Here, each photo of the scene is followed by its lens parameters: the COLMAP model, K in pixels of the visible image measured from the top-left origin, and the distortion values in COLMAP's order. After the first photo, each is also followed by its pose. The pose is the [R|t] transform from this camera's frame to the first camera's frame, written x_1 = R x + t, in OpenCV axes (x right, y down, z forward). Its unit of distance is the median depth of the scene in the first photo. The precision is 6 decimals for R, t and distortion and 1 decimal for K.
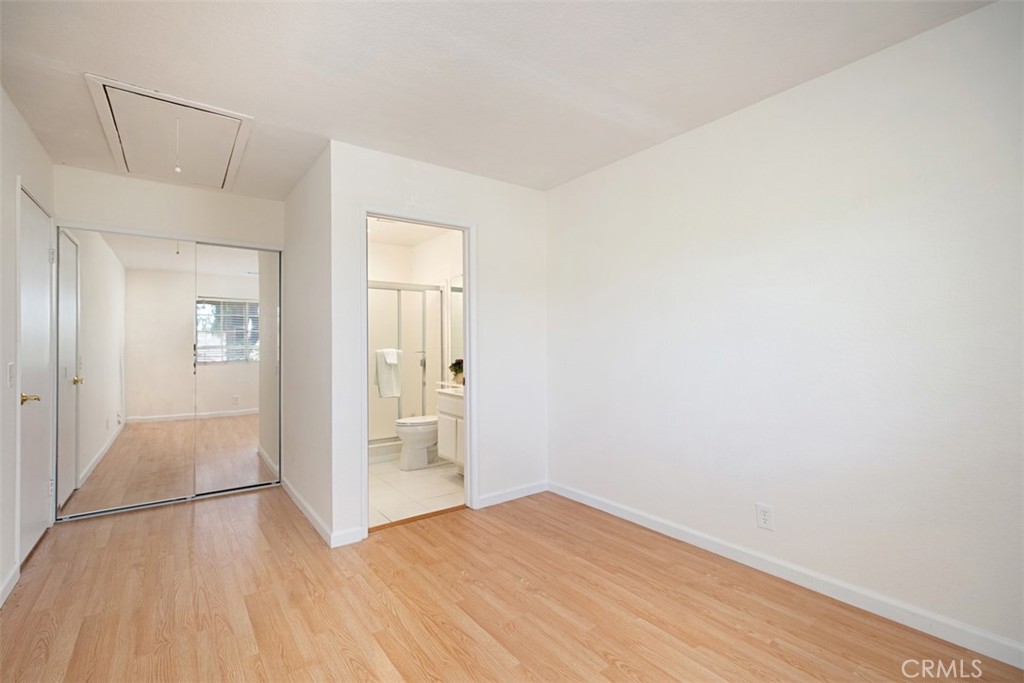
lens RADIAL K [[456.5, 0, 512.0], [0, 456.5, 341.5], [0, 0, 1]] dist [0.013112, -0.000028]
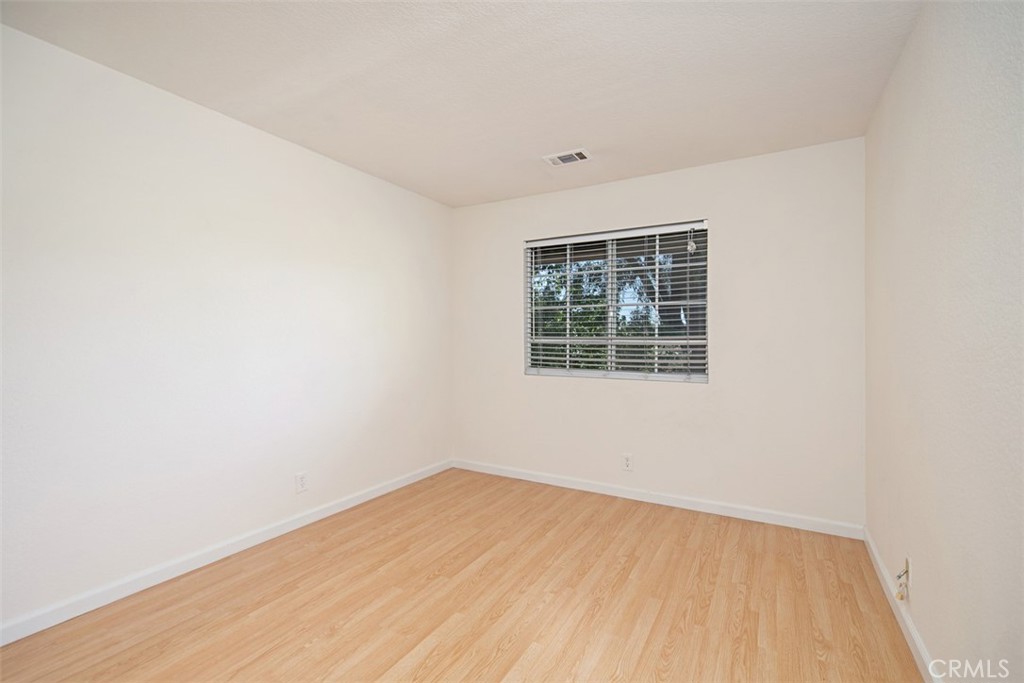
lens RADIAL K [[456.5, 0, 512.0], [0, 456.5, 341.5], [0, 0, 1]] dist [0.013112, -0.000028]
pose [[-0.399672, 0.010265, 0.916601, -0.861752], [-0.005296, 0.999895, -0.013507, 0.015464], [-0.916643, -0.010253, -0.399575, 1.031394]]
